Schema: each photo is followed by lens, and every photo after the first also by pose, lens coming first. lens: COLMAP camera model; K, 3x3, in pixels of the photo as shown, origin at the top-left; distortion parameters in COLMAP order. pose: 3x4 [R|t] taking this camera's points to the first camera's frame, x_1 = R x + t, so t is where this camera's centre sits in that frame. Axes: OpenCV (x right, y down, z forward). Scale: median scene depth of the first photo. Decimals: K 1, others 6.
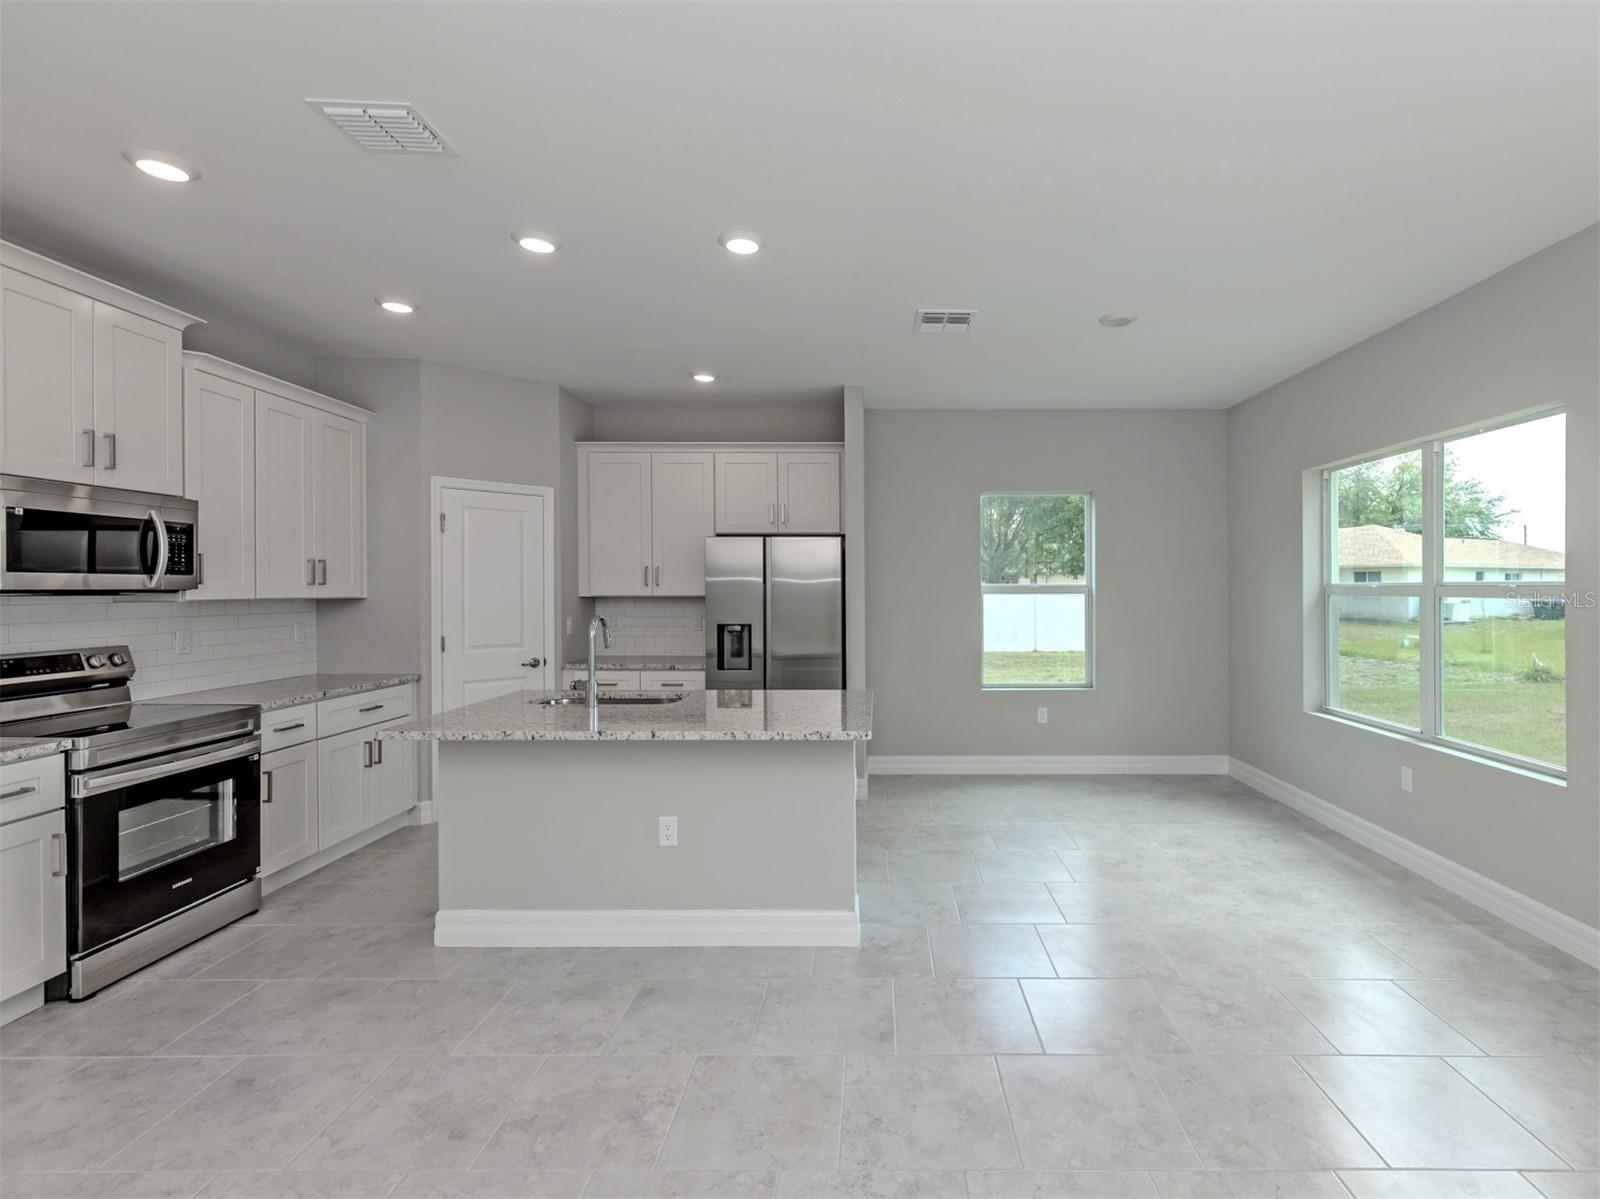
lens RADIAL K [[750.1, 0, 870.8], [0, 750.1, 594.7], [0, 0, 1]] dist [0.002759, -0.000024]
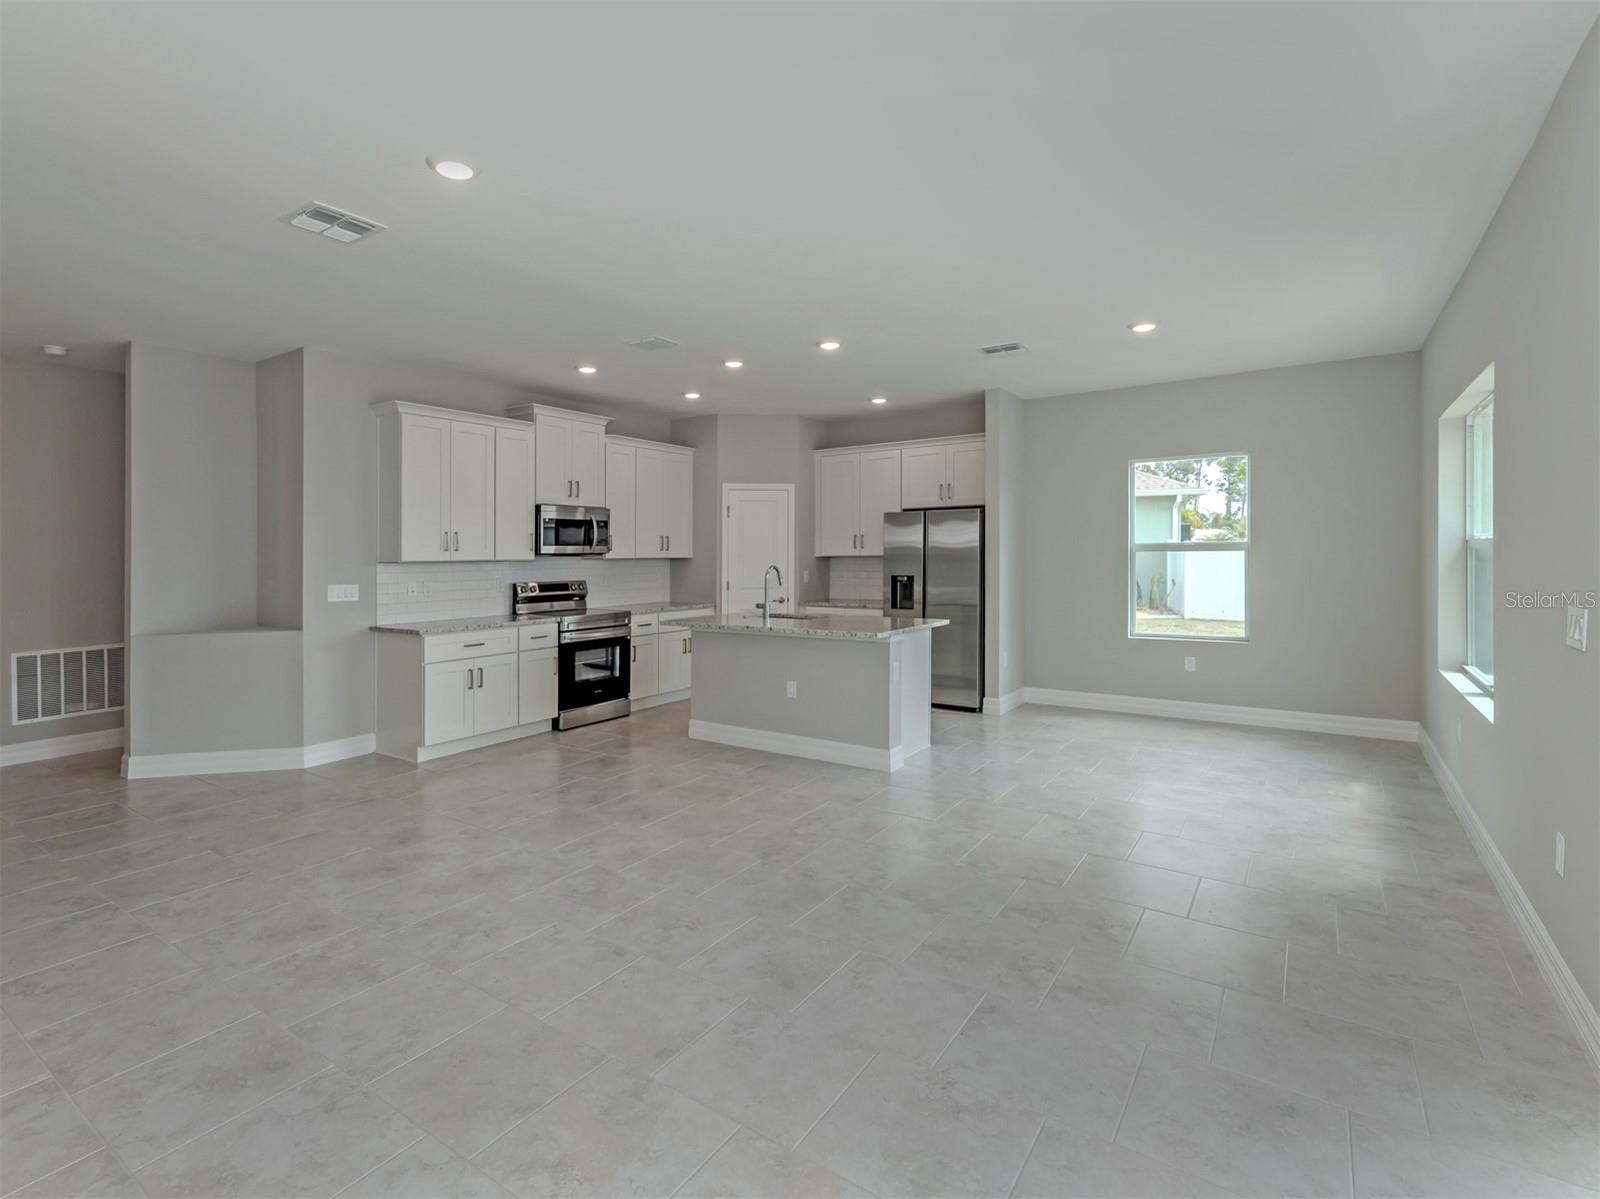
lens RADIAL K [[769.1, 0, 764.5], [0, 769.1, 548.3], [0, 0, 1]] dist [0.002639, -0.001959]
pose [[0.815475, -0.012687, -0.578654, 0.546541], [0.004863, 0.999875, -0.015068, 0.011711], [0.578772, 0.009474, 0.815434, -0.377239]]
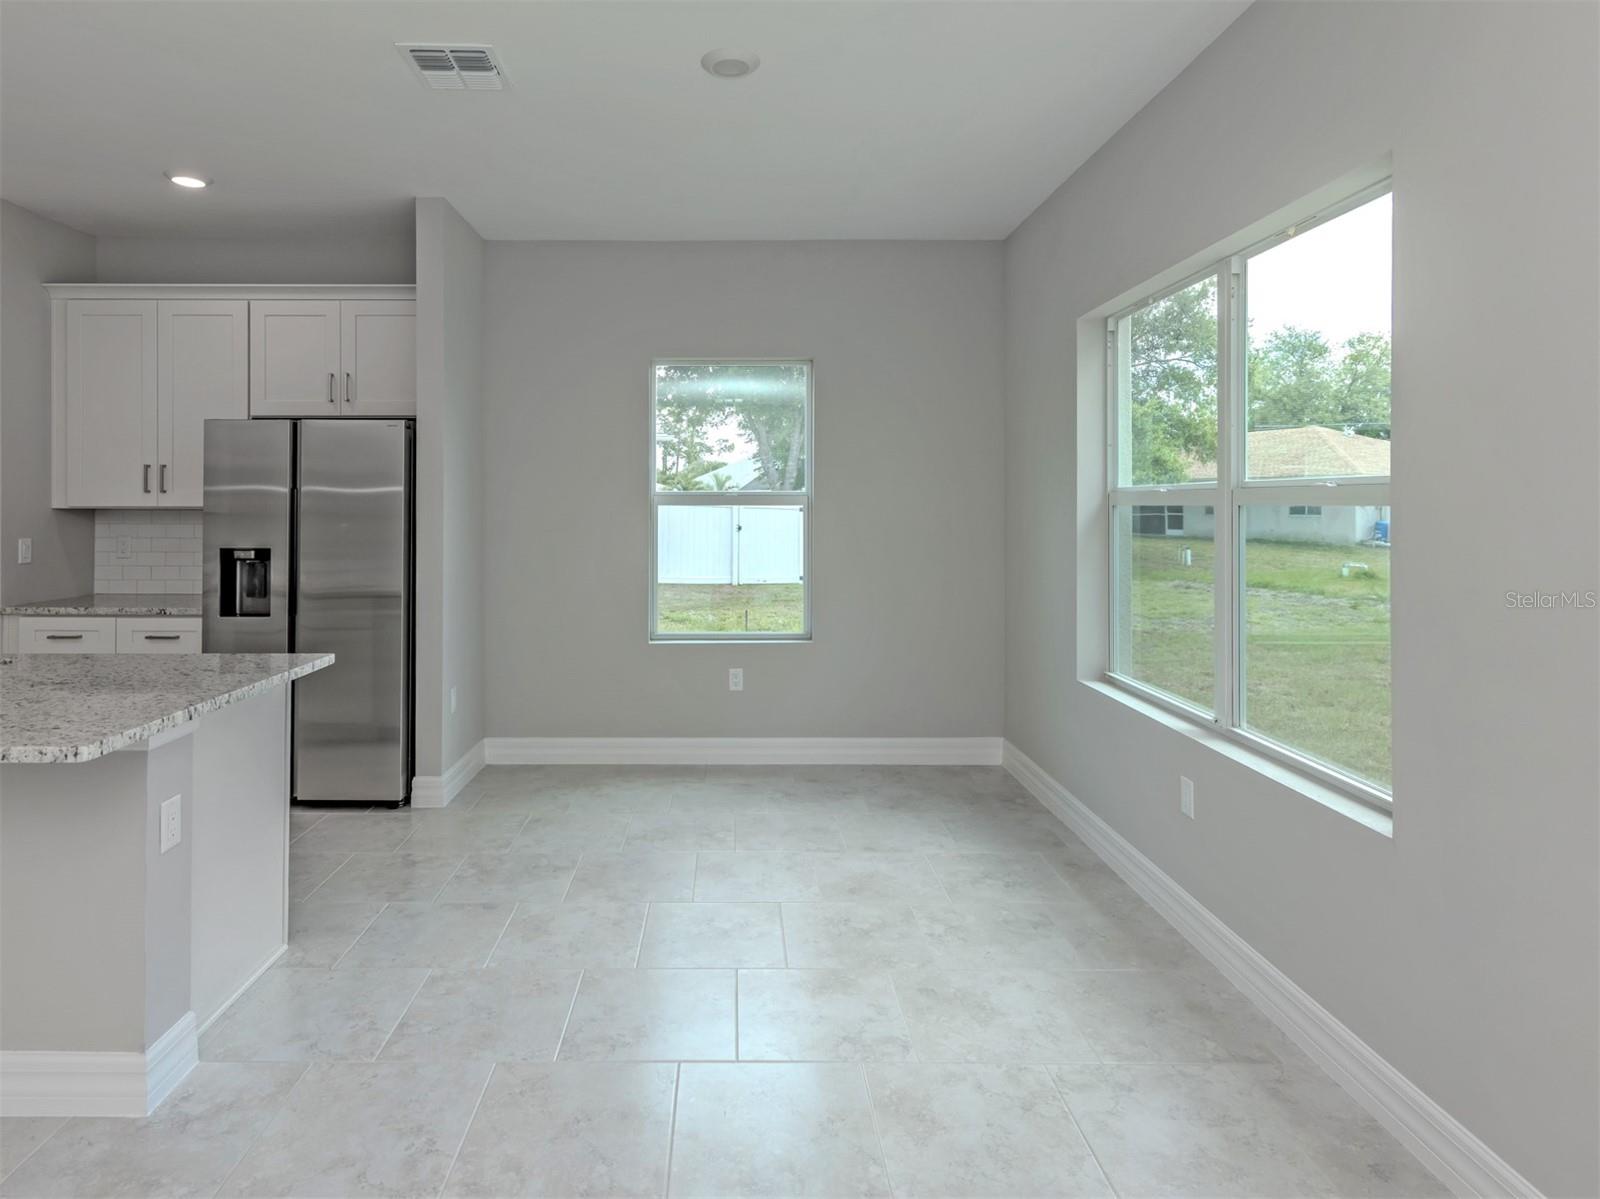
lens RADIAL K [[898.8, 0, 723.1], [0, 898.8, 508.5], [0, 0, 1]] dist [0.000900, 0.001570]
pose [[0.999991, 0.000587, -0.004086, 0.323274], [-0.000604, 0.999991, -0.004252, 0.007900], [0.004083, 0.004254, 0.999983, 0.242506]]
